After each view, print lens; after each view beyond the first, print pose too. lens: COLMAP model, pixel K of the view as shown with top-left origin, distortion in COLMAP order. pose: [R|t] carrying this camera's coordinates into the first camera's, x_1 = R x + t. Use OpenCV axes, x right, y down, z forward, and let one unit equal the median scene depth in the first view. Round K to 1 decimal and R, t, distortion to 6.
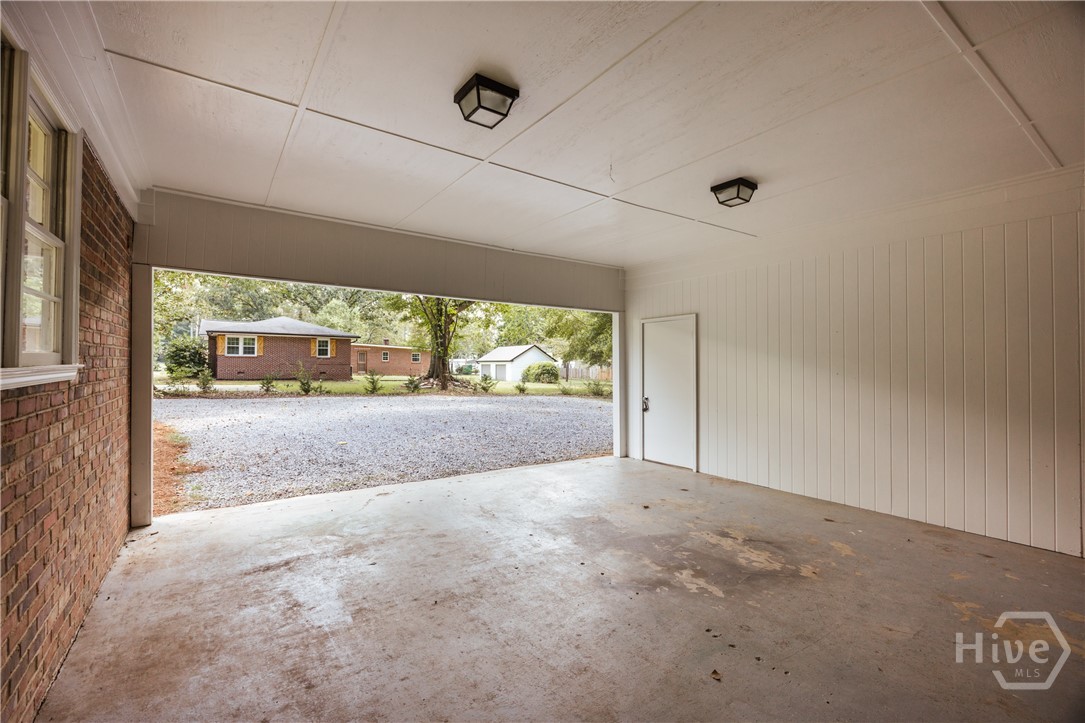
lens RADIAL K [[471.5, 0, 542.5], [0, 471.5, 361.5], [0, 0, 1]] dist [-0.000819, -0.000031]
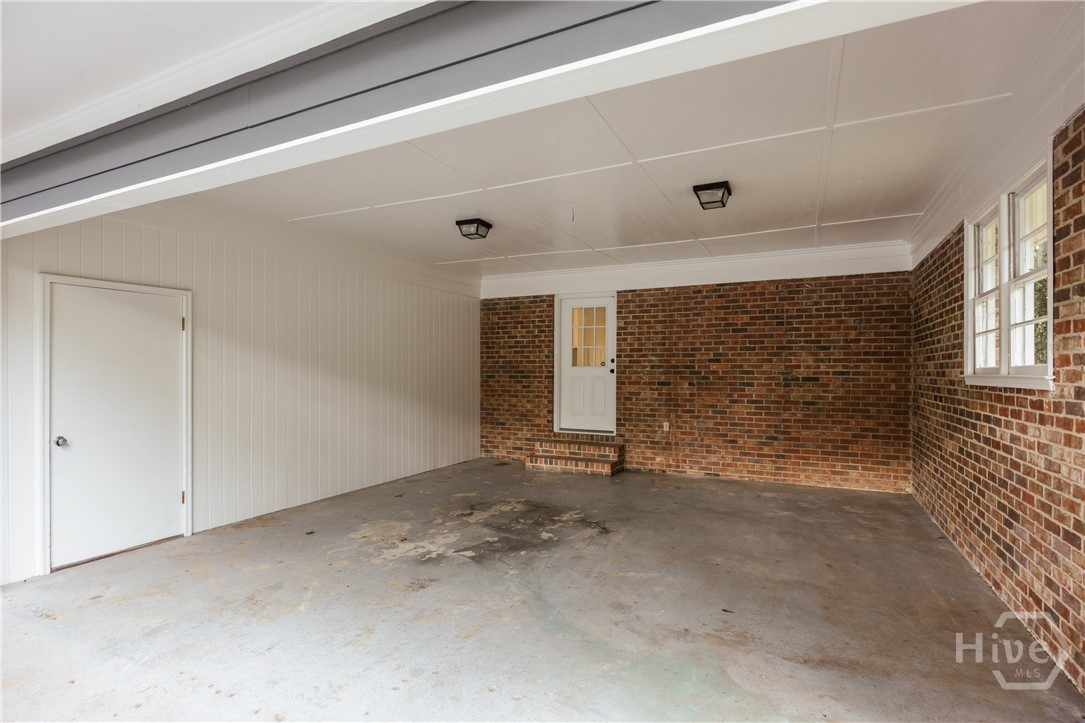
lens RADIAL K [[542.1, 0, 542.5], [0, 542.1, 361.5], [0, 0, 1]] dist [0.000131, -0.000012]
pose [[-0.486488, 0.011118, 0.873616, -0.982511], [-0.002987, 0.999892, -0.014389, 0.007399], [-0.873682, -0.009609, -0.486402, 1.658573]]
